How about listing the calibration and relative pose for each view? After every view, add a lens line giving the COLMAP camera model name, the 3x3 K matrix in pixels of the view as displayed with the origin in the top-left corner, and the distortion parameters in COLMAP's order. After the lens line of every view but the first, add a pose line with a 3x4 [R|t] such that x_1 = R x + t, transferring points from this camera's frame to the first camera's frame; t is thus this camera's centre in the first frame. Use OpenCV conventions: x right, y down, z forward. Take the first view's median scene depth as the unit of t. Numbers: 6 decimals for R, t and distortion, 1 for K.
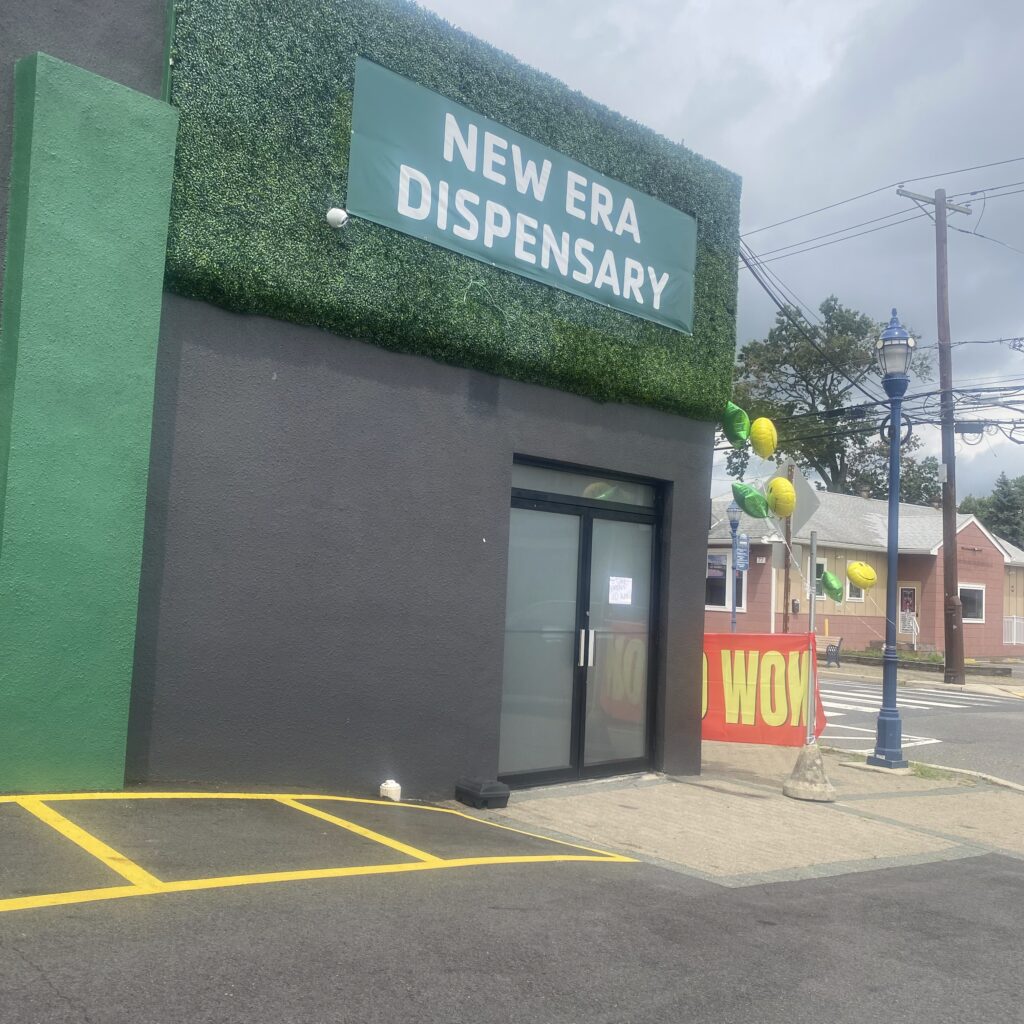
lens RADIAL K [[1040.4, 0, 506.6], [0, 1040.4, 507.6], [0, 0, 1]] dist [0.136434, -0.303378]
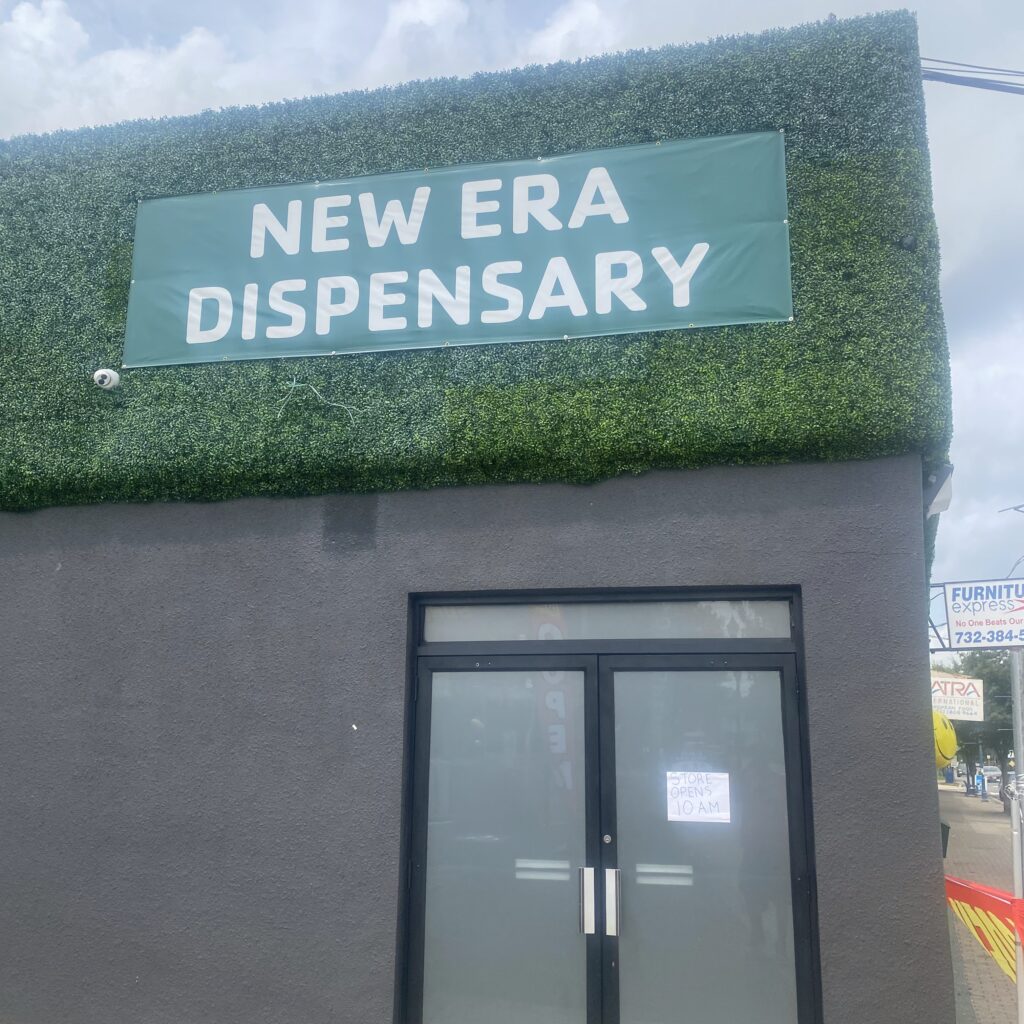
lens RADIAL K [[1040.4, 0, 506.6], [0, 1040.4, 507.6], [0, 0, 1]] dist [0.136434, -0.303378]
pose [[0.543576, -0.227180, -0.808032, 0.608907], [0.085352, 0.972646, -0.216044, 0.046827], [0.835009, 0.048470, 0.548097, 0.664826]]
